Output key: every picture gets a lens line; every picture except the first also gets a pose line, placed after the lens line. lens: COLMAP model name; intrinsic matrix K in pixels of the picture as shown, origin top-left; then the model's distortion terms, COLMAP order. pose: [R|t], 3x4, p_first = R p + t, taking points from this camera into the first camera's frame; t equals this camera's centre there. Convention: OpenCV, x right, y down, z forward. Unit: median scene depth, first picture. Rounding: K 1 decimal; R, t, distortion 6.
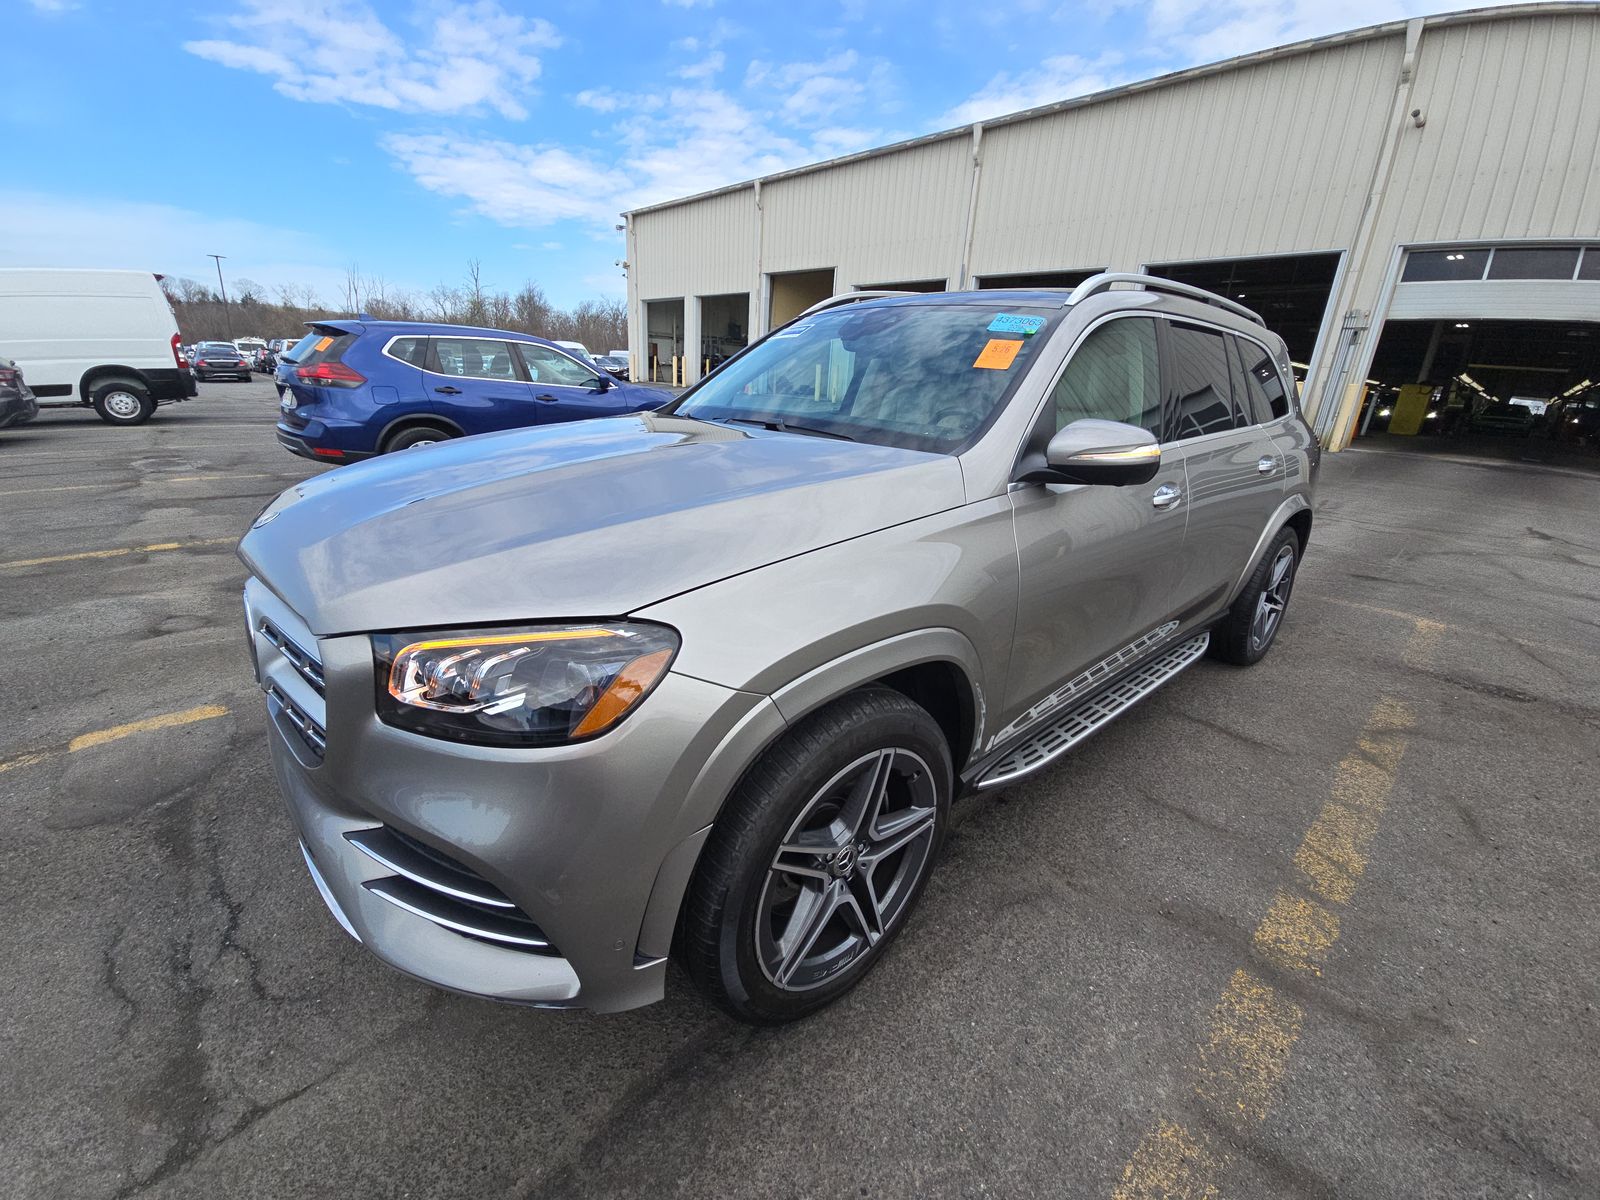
lens RADIAL K [[648.8, 0, 804.0], [0, 648.8, 573.3], [0, 0, 1]] dist [0.034012, -0.023719]
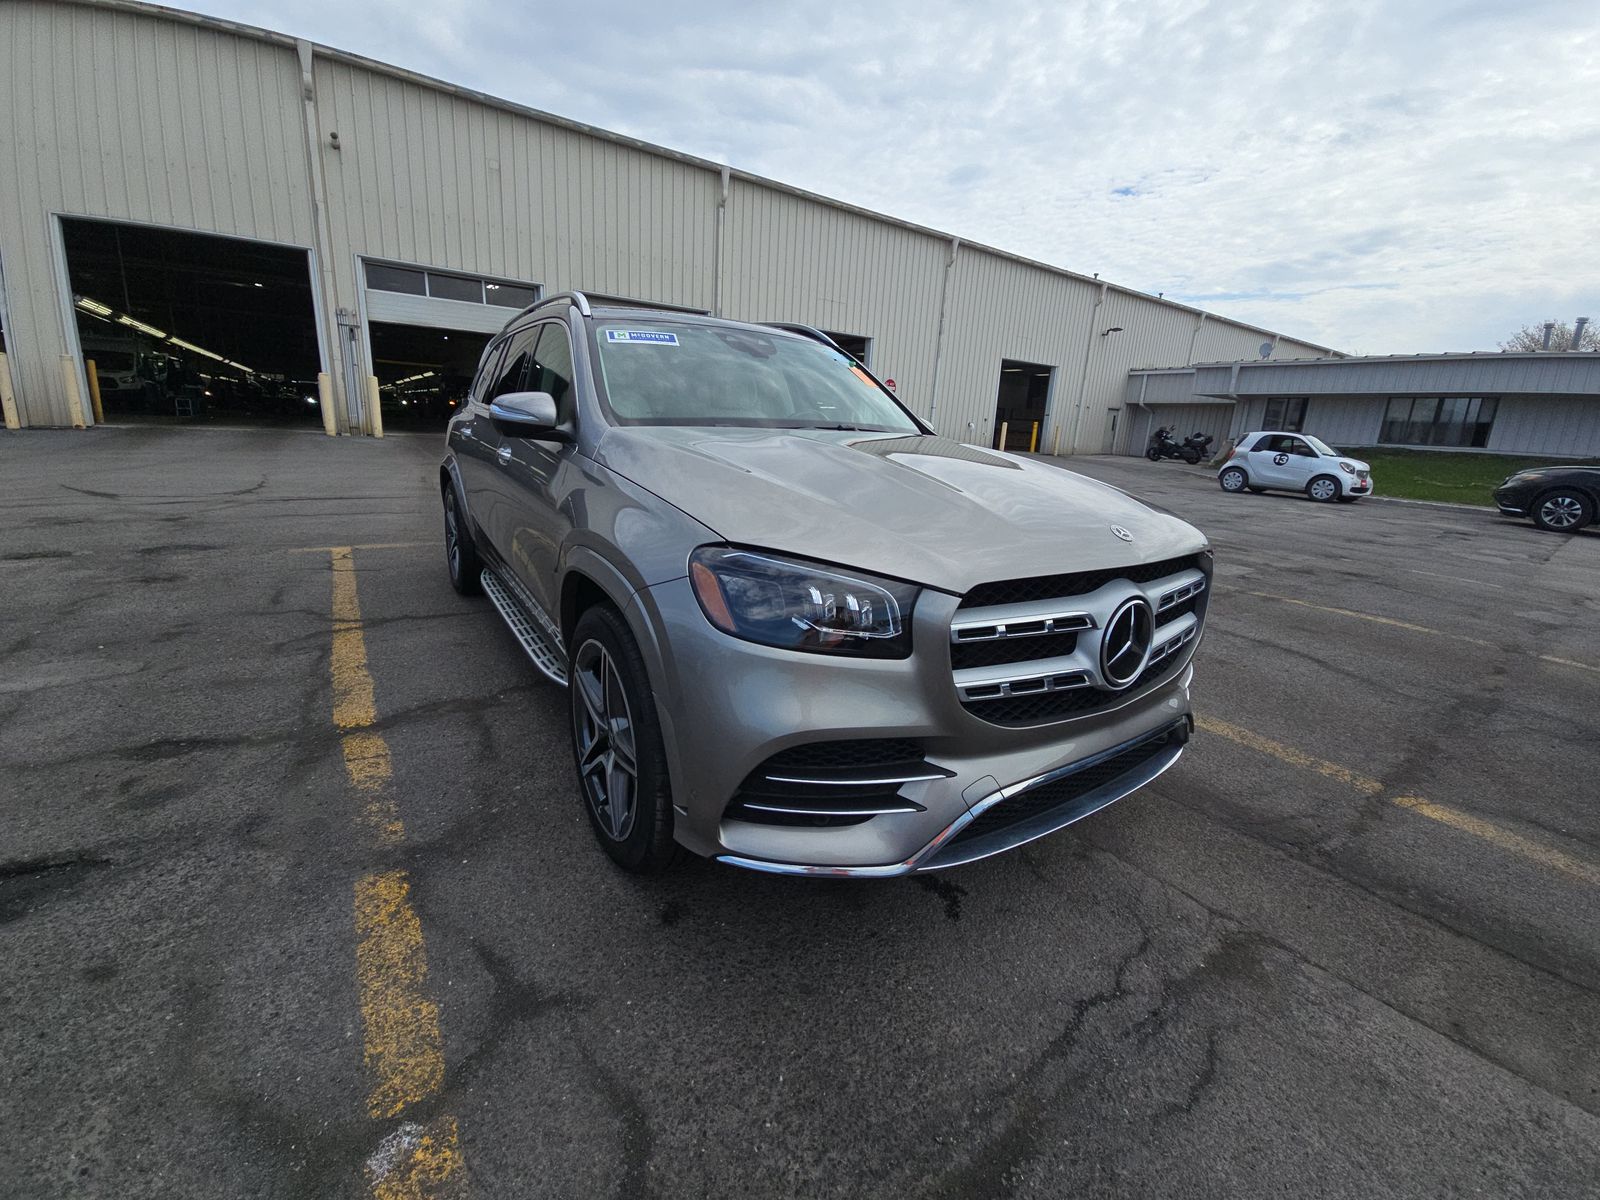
lens RADIAL K [[640.9, 0, 793.8], [0, 640.9, 578.8], [0, 0, 1]] dist [0.002501, -0.004721]
pose [[0.152206, -0.281572, 0.947391, -0.211117], [0.248538, 0.938661, 0.239048, -0.045931], [-0.956589, 0.199078, 0.212851, 0.142133]]
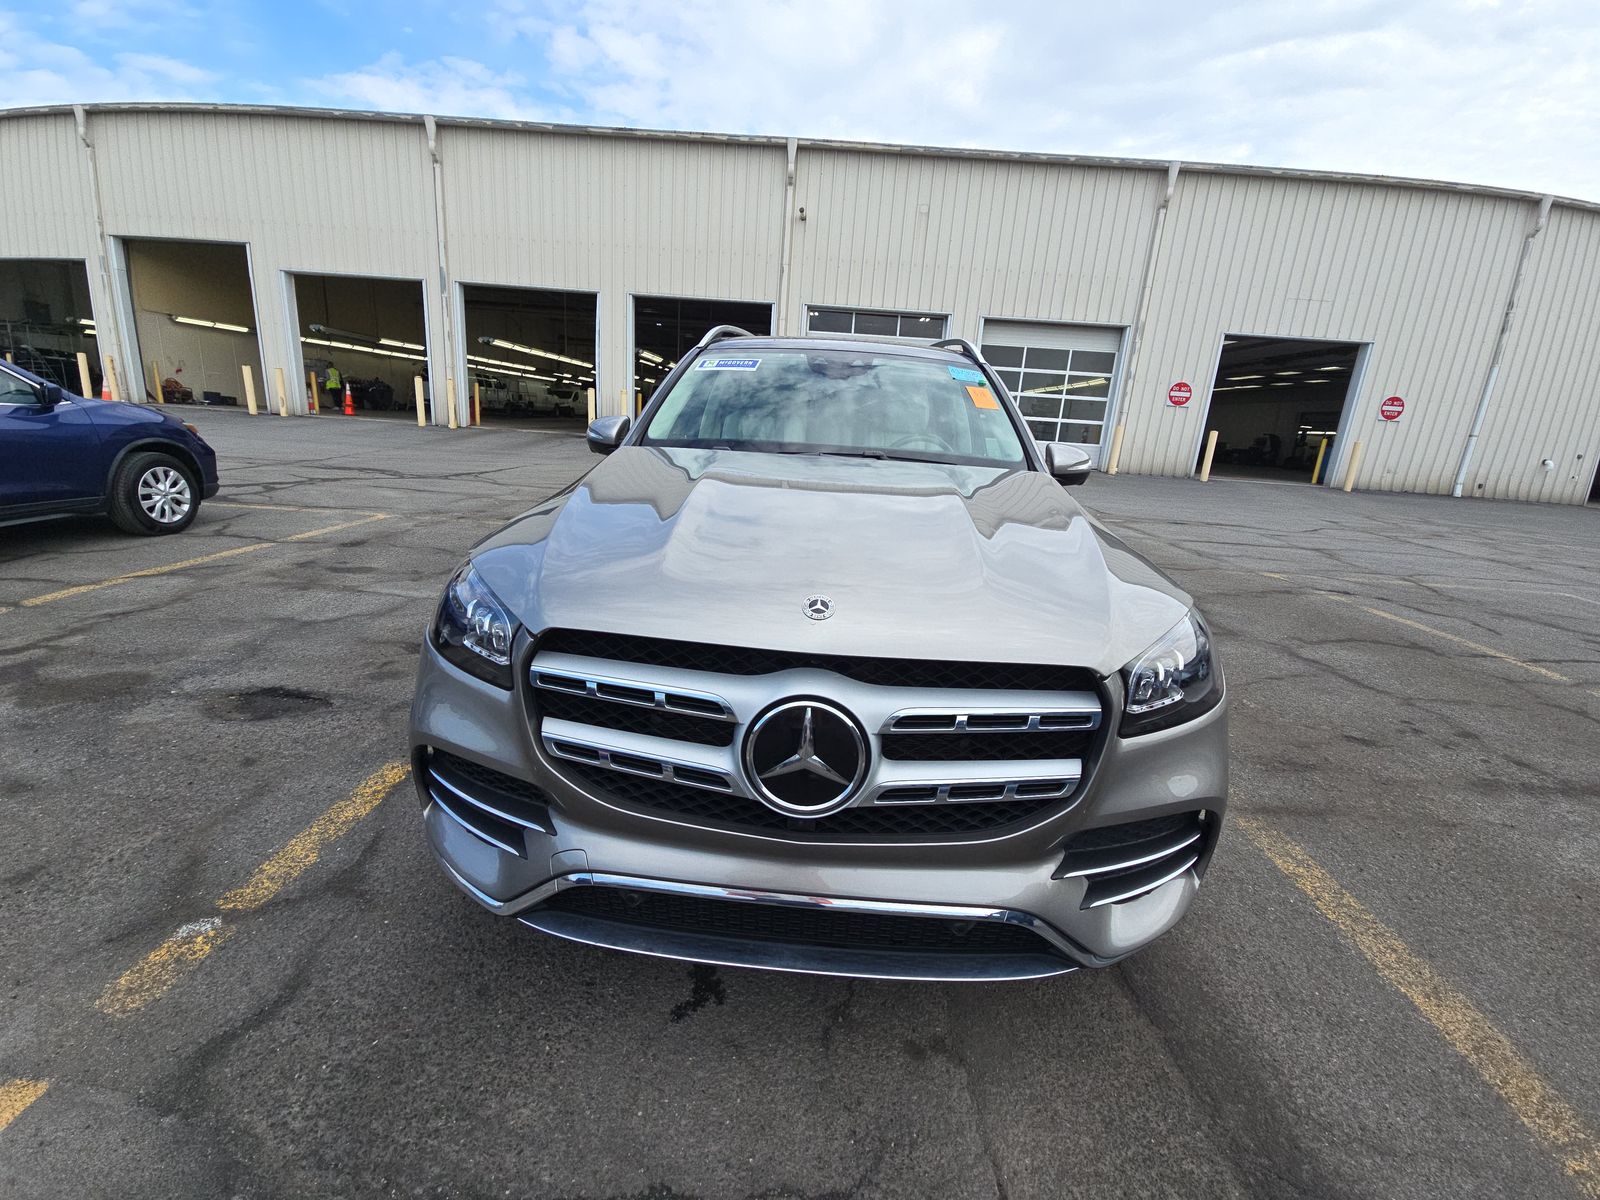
lens RADIAL K [[634.9, 0, 804.7], [0, 634.9, 579.3], [0, 0, 1]] dist [0.018773, -0.014043]
pose [[0.706333, -0.182865, 0.683852, -0.146183], [0.183087, 0.980379, 0.073052, -0.020312], [-0.683793, 0.073606, 0.725954, 0.046497]]
